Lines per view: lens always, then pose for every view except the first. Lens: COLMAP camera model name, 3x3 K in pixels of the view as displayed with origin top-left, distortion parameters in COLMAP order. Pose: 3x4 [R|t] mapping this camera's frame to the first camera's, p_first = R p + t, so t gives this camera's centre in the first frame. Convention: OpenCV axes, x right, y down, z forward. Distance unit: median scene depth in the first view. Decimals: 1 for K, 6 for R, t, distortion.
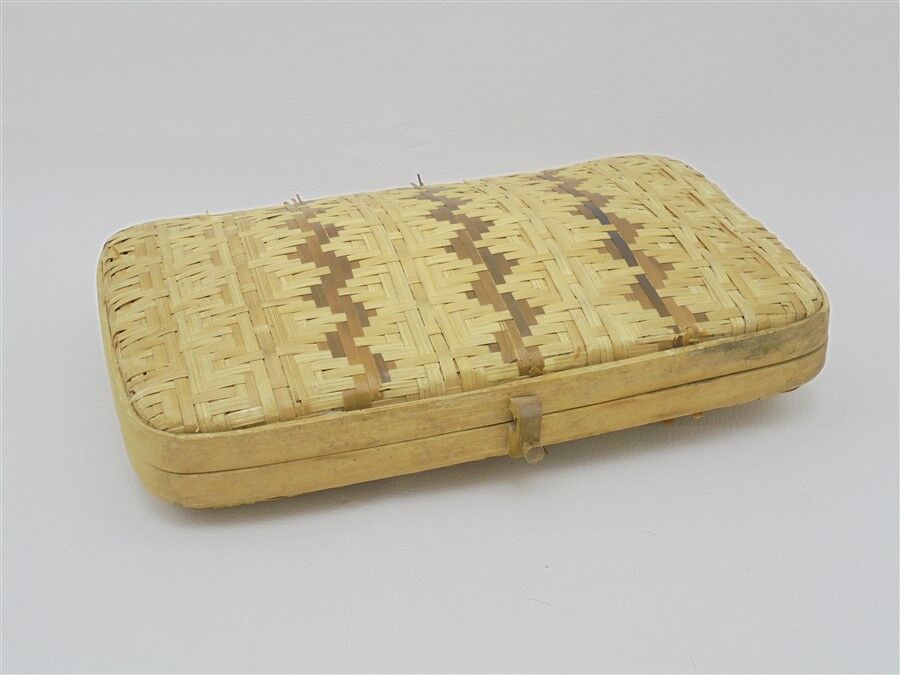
lens RADIAL K [[1142.2, 0, 450.0], [0, 1142.2, 337.5], [0, 0, 1]] dist [-0.146209, -0.012178]
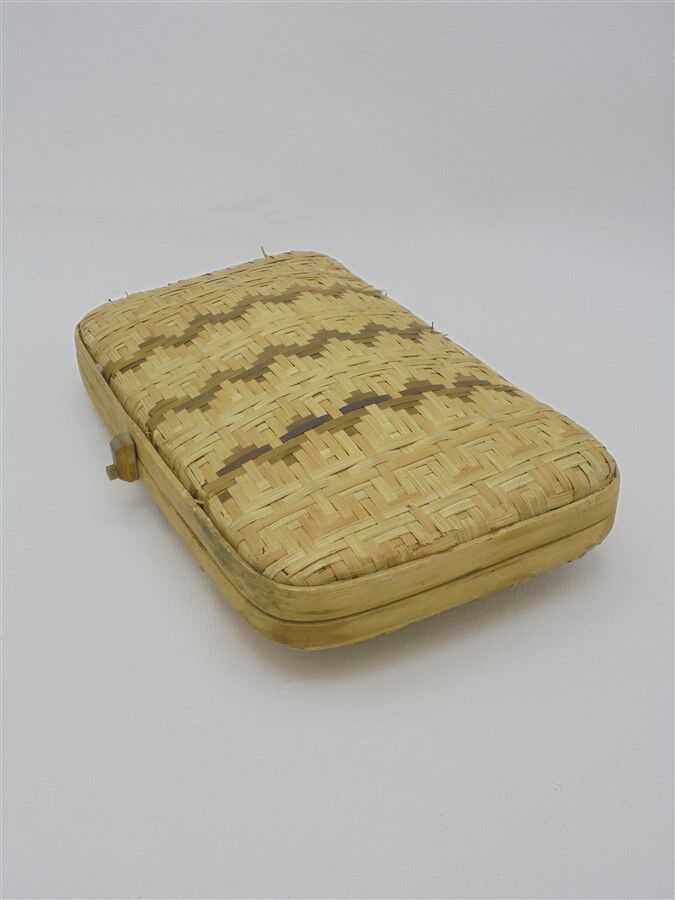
lens RADIAL K [[890.7, 0, 337.5], [0, 890.7, 450.0], [0, 0, 1]] dist [-0.009019, -0.003677]
pose [[0.206478, 0.560926, -0.801704, 0.893382], [-0.481313, 0.771599, 0.415901, -0.451994], [0.851883, 0.299996, 0.429299, 0.726739]]
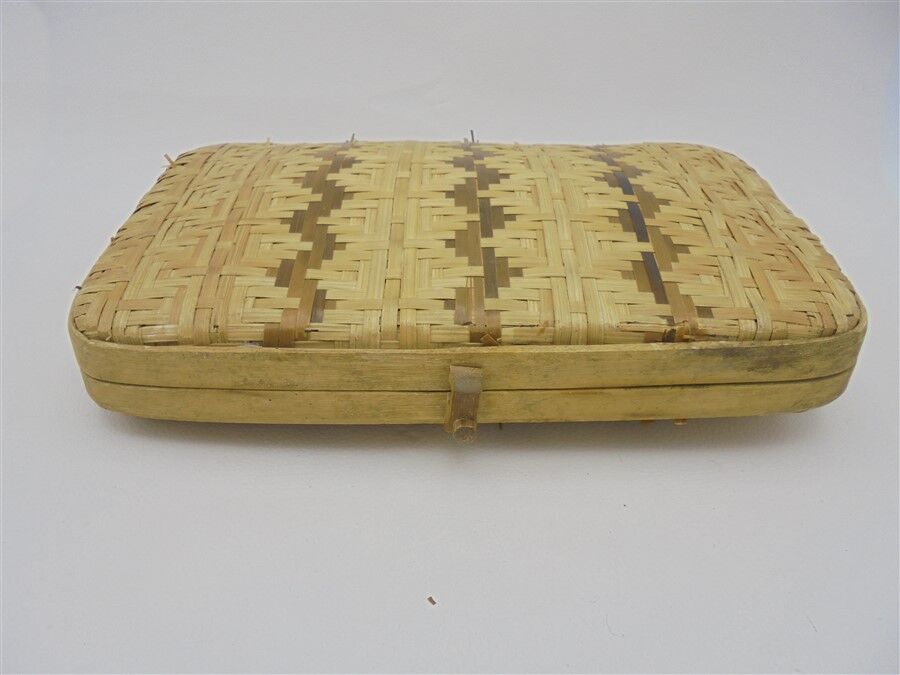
lens RADIAL K [[678.3, 0, 450.0], [0, 678.3, 337.5], [0, 0, 1]] dist [-0.144182, 0.098513]
pose [[0.959842, 0.181851, -0.213618, 0.149483], [-0.162986, 0.981239, 0.102982, -0.019432], [0.228338, -0.064030, 0.971474, 0.474340]]
